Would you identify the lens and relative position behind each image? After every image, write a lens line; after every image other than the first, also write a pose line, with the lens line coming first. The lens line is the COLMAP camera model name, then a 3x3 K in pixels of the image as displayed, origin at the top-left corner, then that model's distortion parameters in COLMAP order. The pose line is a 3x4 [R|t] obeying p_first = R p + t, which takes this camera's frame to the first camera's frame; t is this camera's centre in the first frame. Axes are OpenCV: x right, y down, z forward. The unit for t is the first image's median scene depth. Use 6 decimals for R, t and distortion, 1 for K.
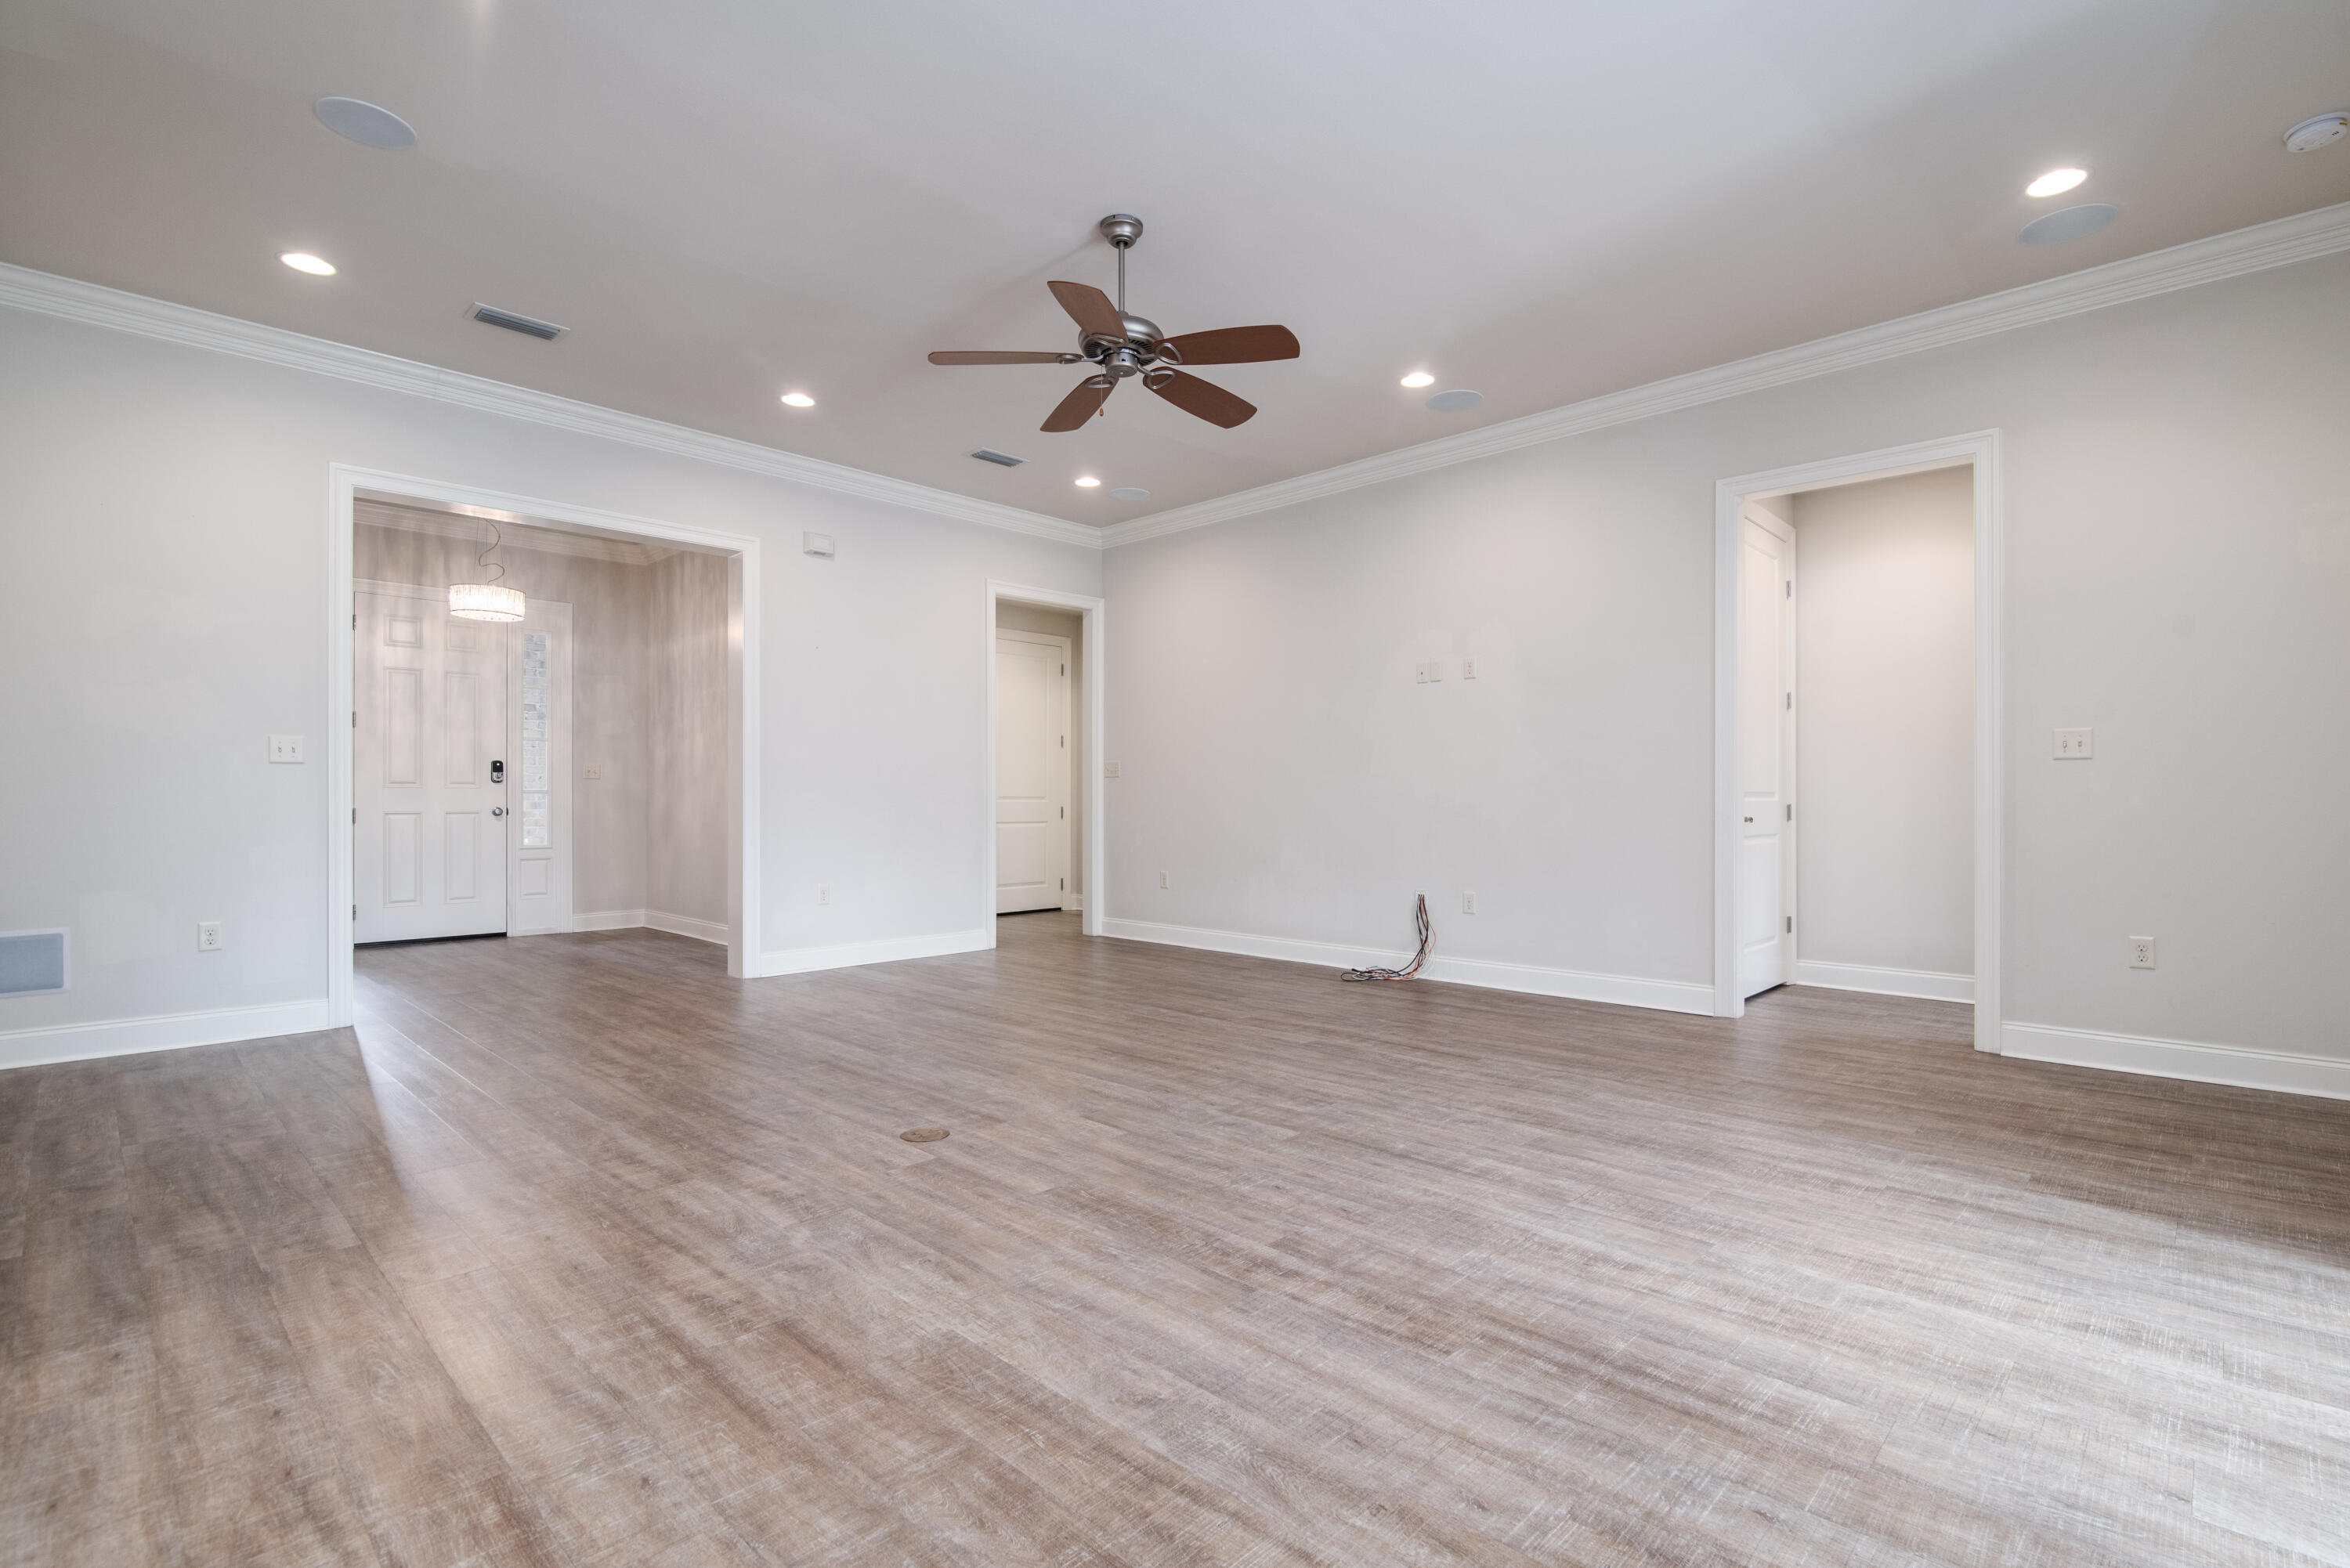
lens RADIAL K [[1079.6, 0, 1210.3], [0, 1079.6, 803.1], [0, 0, 1]] dist [-0.002644, 0.000445]
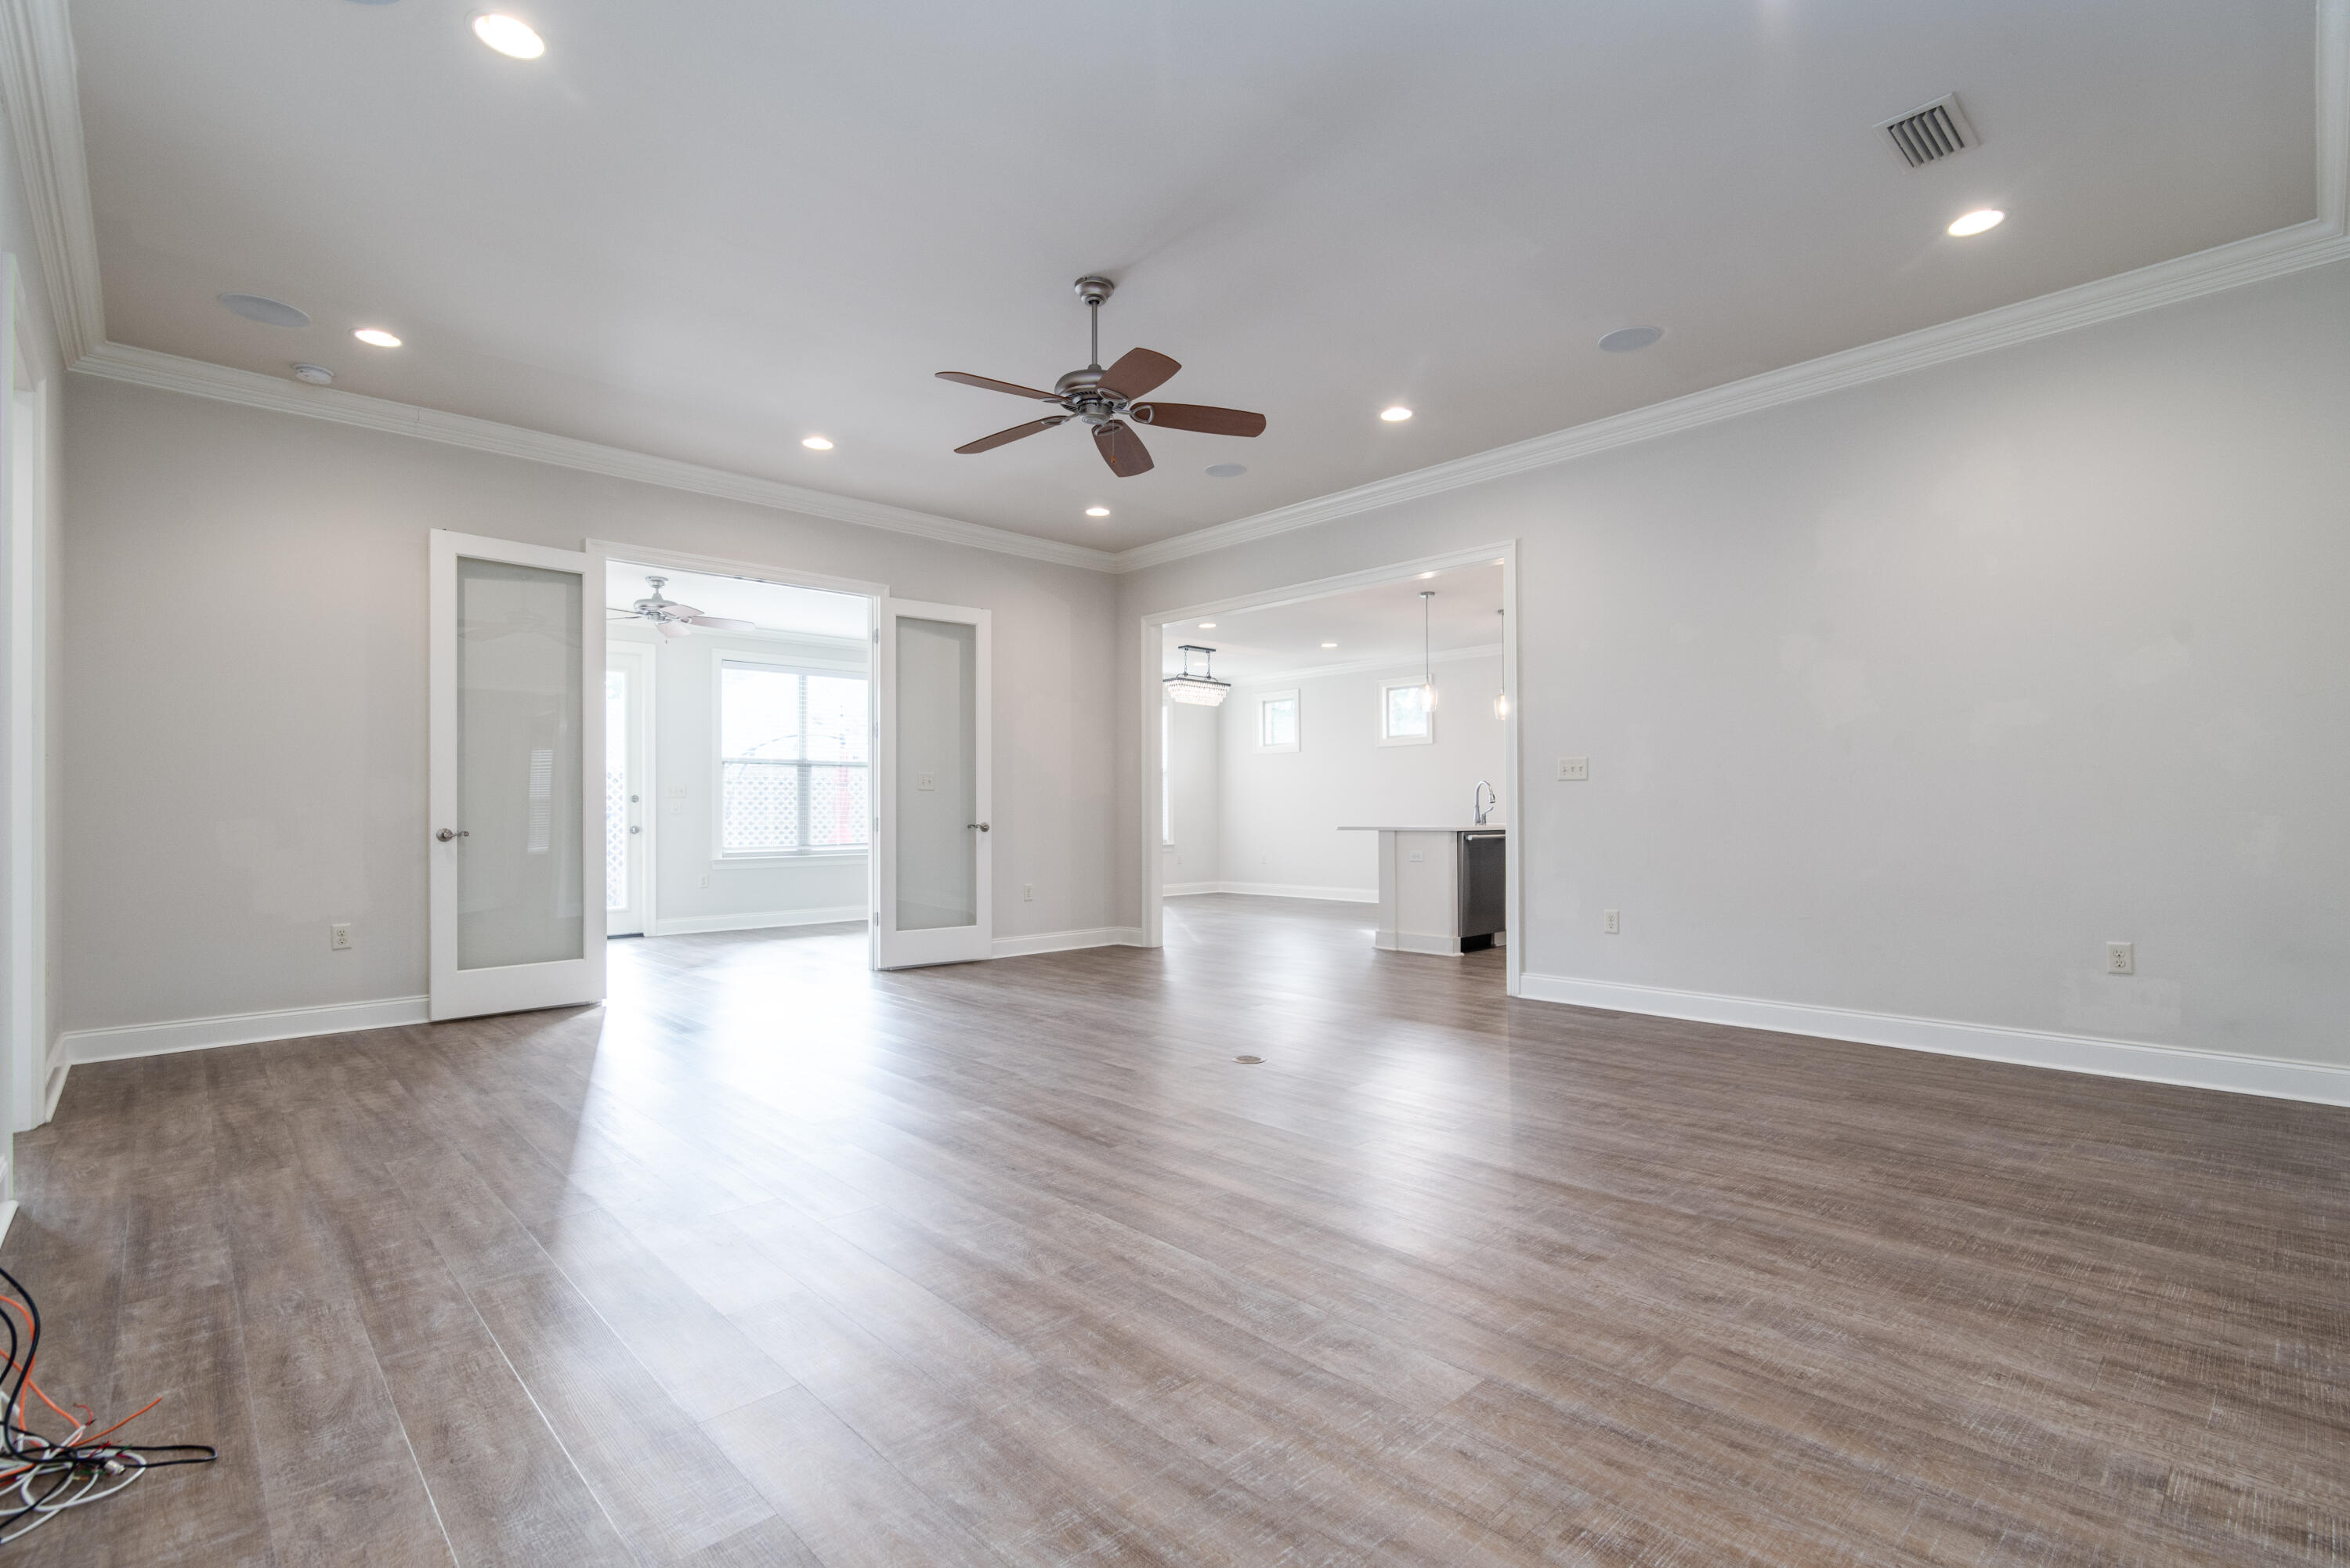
lens RADIAL K [[1079.6, 0, 1192.3], [0, 1079.6, 784.9], [0, 0, 1]] dist [-0.002644, 0.000445]
pose [[-0.998078, 0.007163, 0.061560, -0.321435], [0.005749, 0.999716, -0.023117, -0.006859], [-0.061708, -0.022719, -0.997836, 2.720348]]
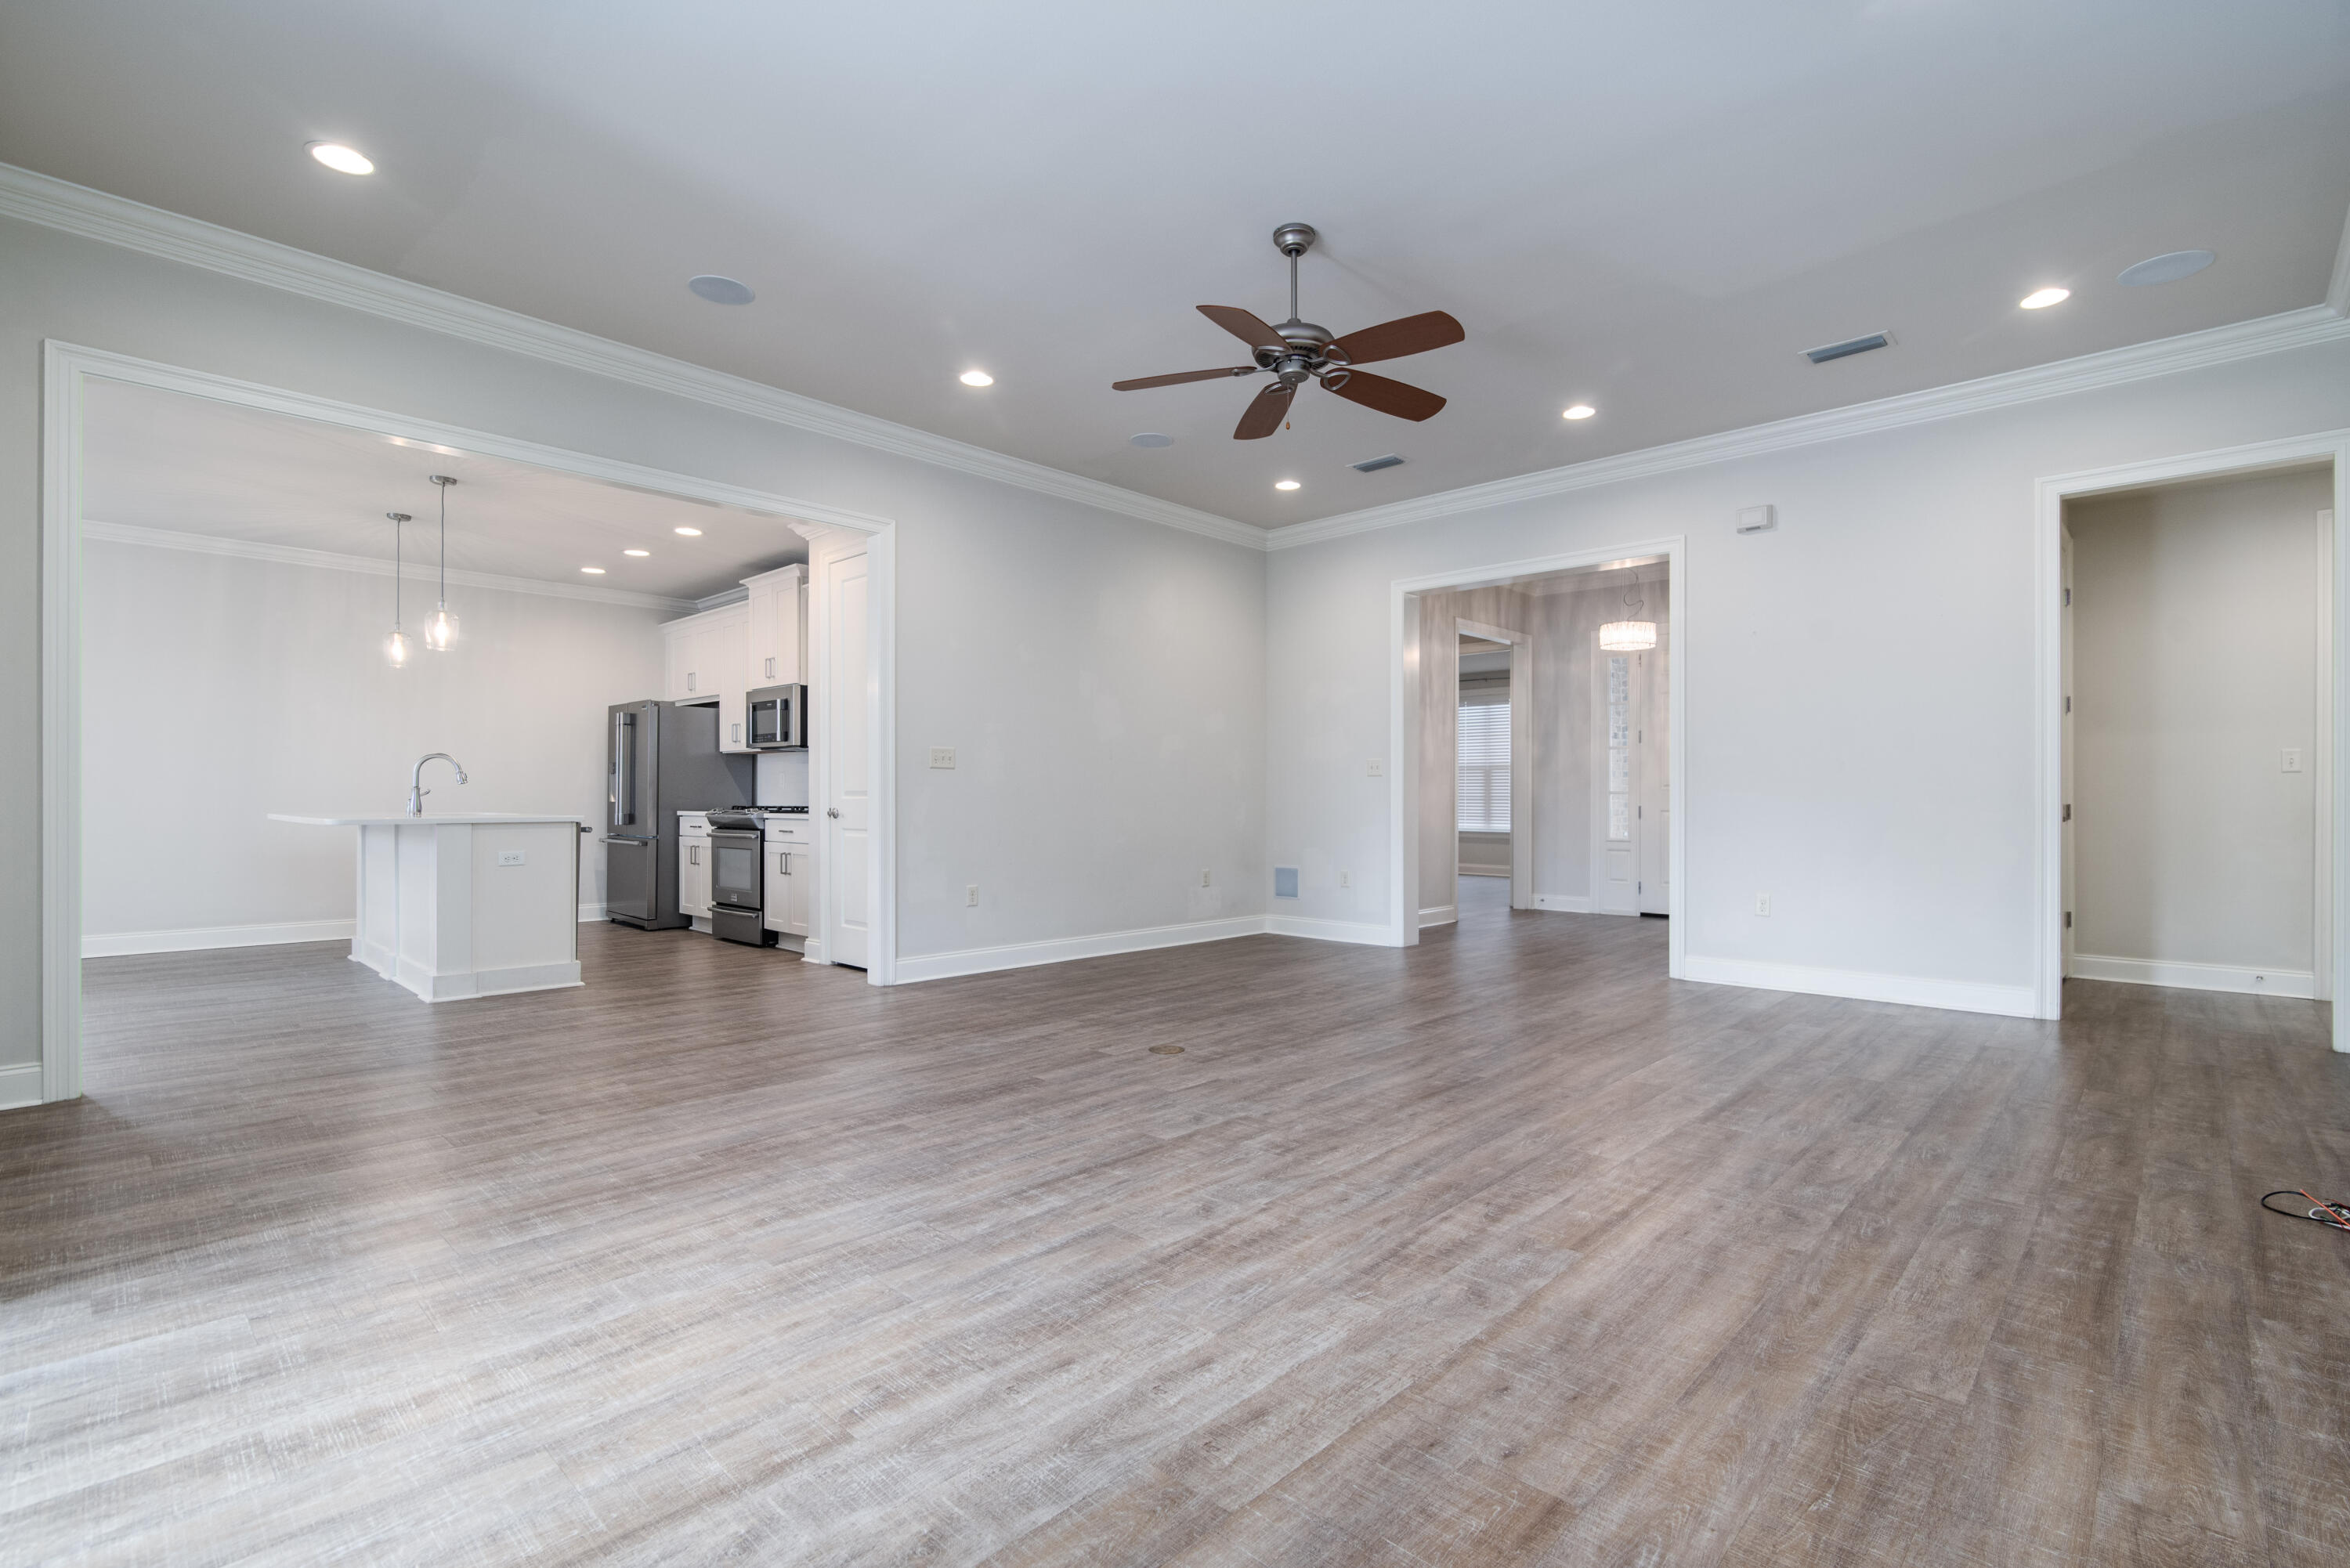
lens RADIAL K [[1079.6, 0, 1188.3], [0, 1079.6, 801.3], [0, 0, 1]] dist [-0.002644, 0.000445]
pose [[-0.002394, 0.003121, -0.999992, 1.227554], [-0.006100, 0.999976, 0.003136, -0.003364], [0.999979, 0.006108, -0.002375, 1.184613]]
